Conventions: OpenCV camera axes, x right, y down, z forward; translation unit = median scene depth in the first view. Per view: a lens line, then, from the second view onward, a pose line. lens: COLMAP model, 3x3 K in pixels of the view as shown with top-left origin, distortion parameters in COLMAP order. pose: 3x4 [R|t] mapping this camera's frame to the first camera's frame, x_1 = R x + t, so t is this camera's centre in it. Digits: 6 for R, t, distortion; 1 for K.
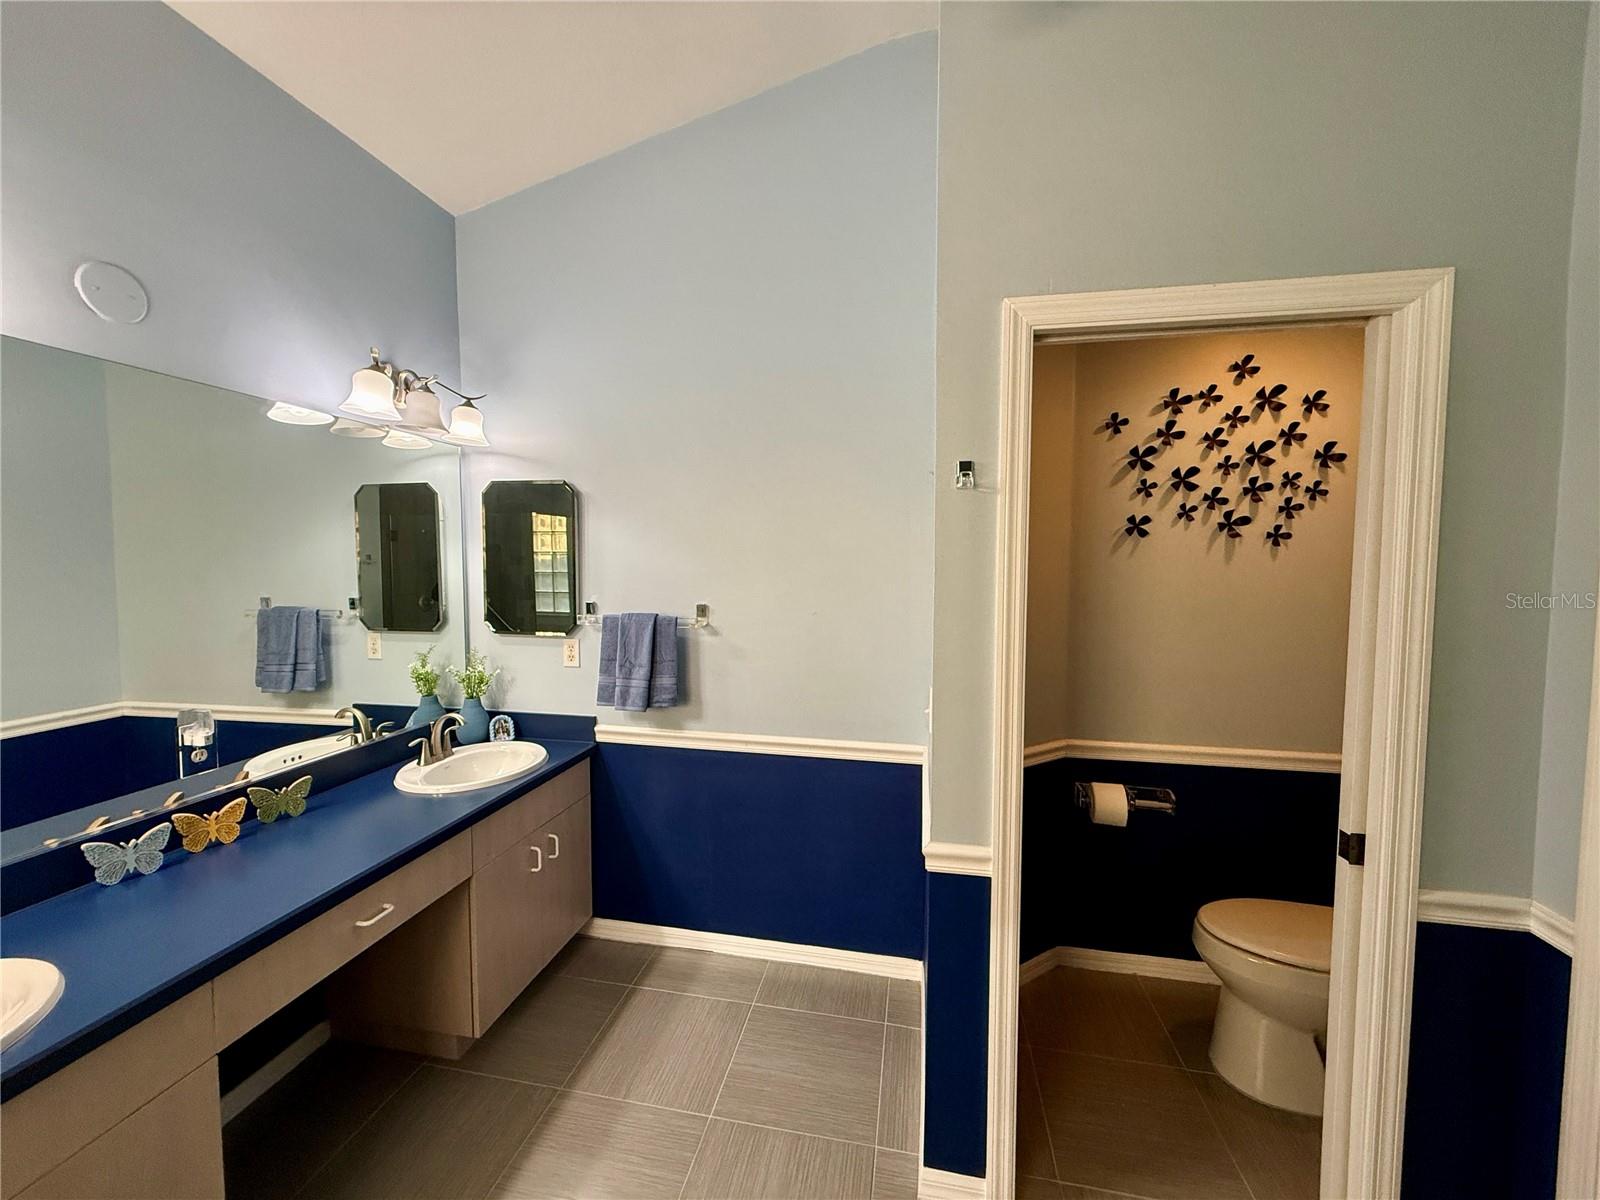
lens RADIAL K [[631.1, 0, 796.4], [0, 631.1, 600.5], [0, 0, 1]] dist [-0.001642, -0.000946]
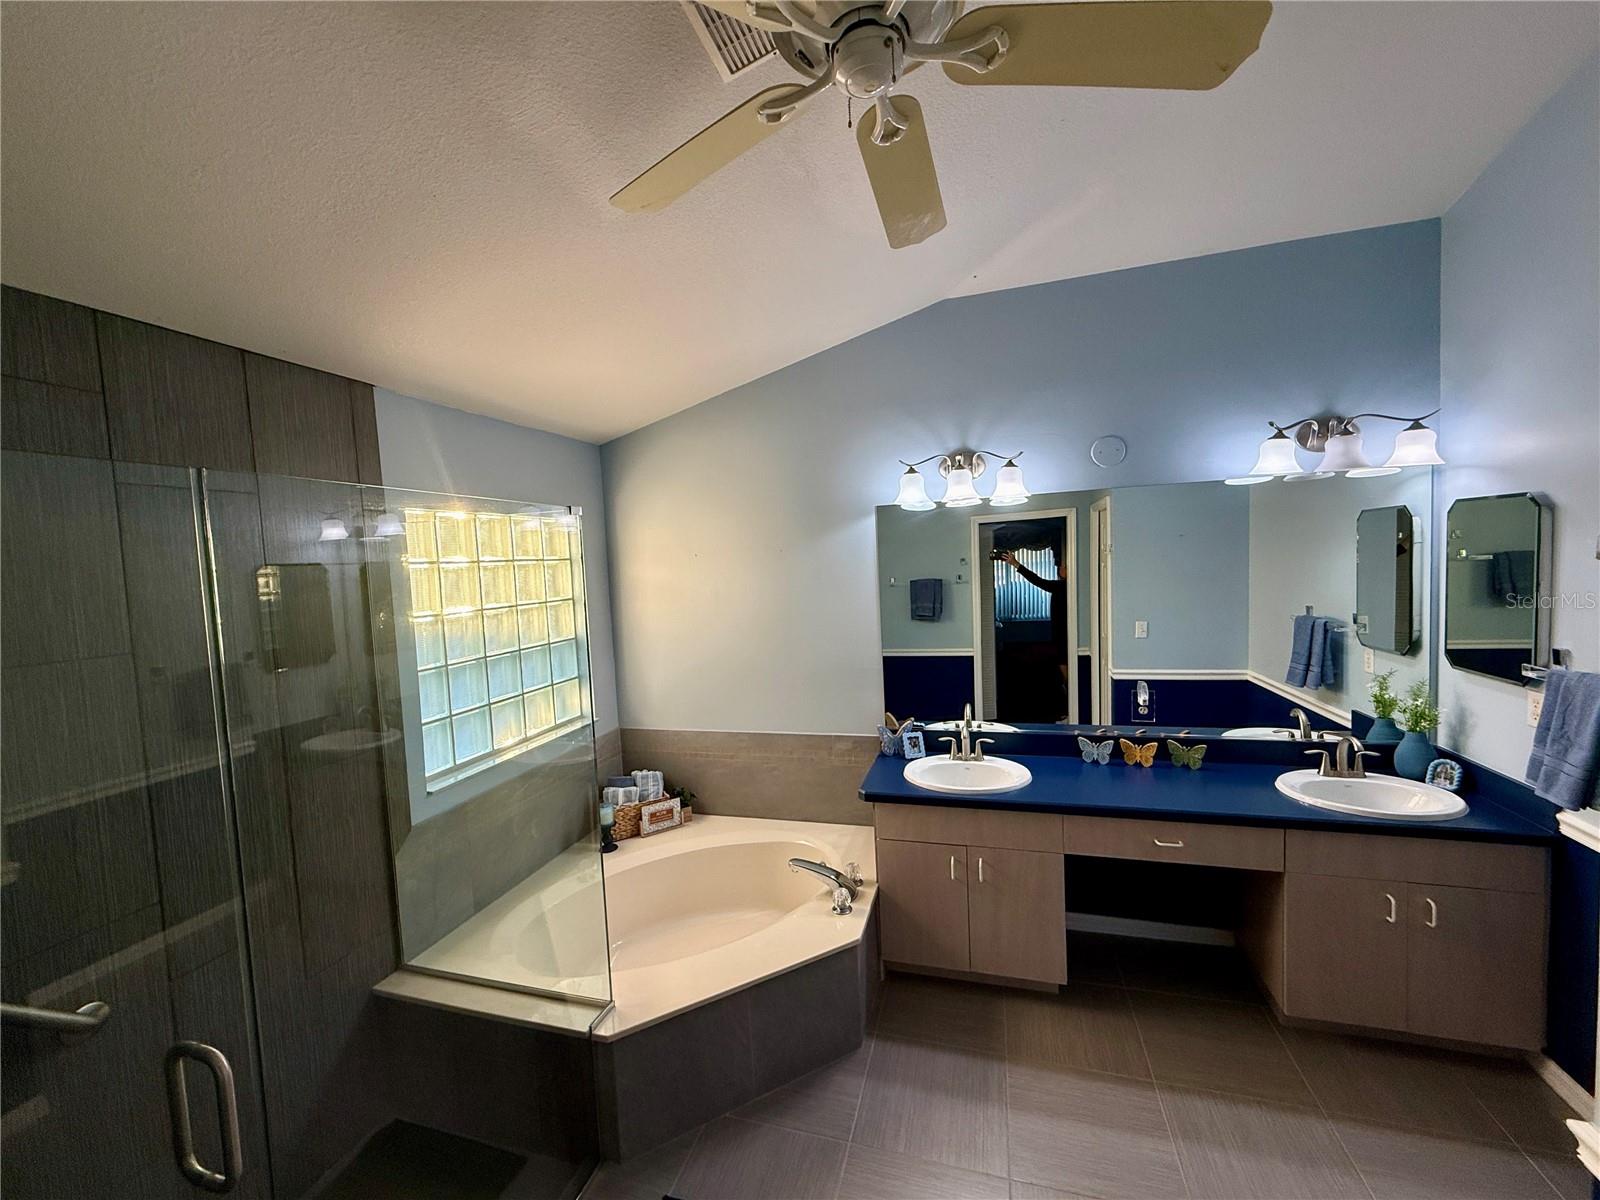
lens RADIAL K [[631.1, 0, 790.2], [0, 631.1, 592.9], [0, 0, 1]] dist [-0.001642, -0.000946]
pose [[-0.112872, 0.054335, -0.992123, 0.561068], [-0.011365, 0.998368, 0.055970, -0.103960], [0.993545, 0.017593, -0.112070, 0.173210]]
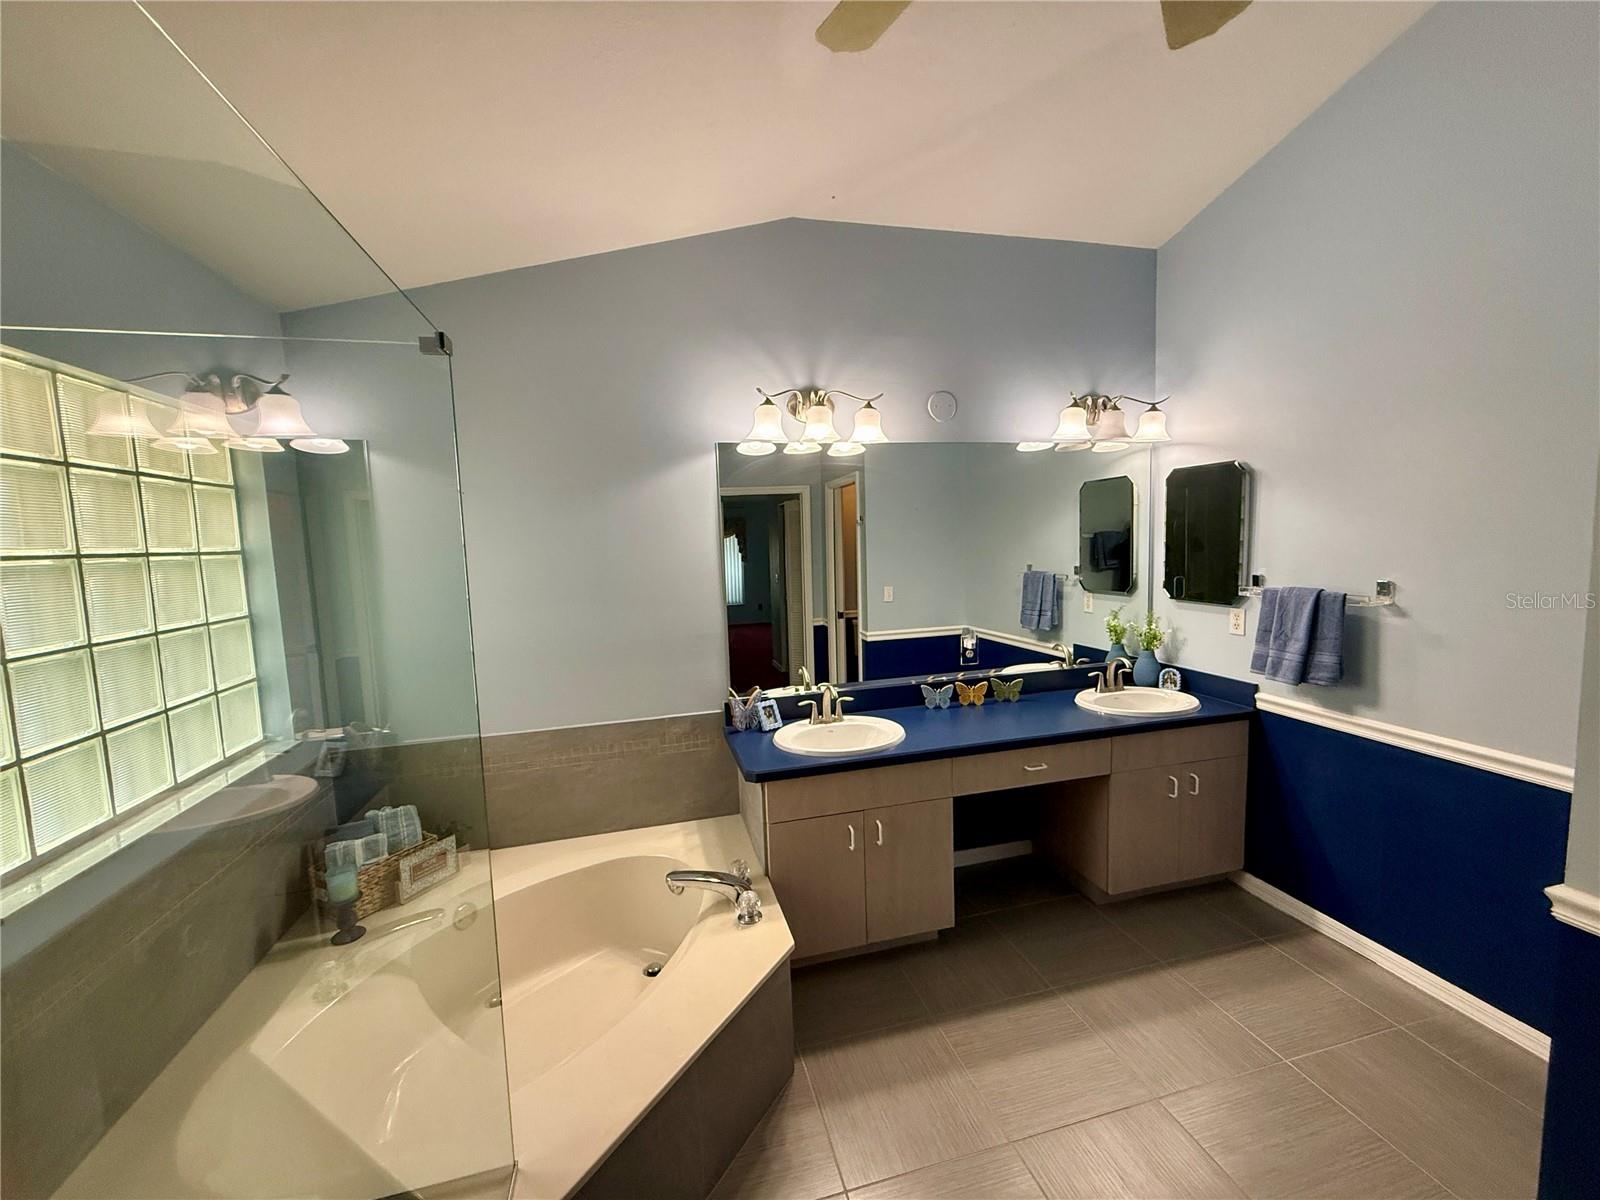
lens RADIAL K [[631.1, 0, 792.9], [0, 631.1, 597.7], [0, 0, 1]] dist [-0.001642, -0.000946]
pose [[0.419936, 0.063610, -0.905322, 0.318924], [-0.018301, 0.997931, 0.061628, -0.010627], [0.907369, -0.009312, 0.420232, -0.147550]]
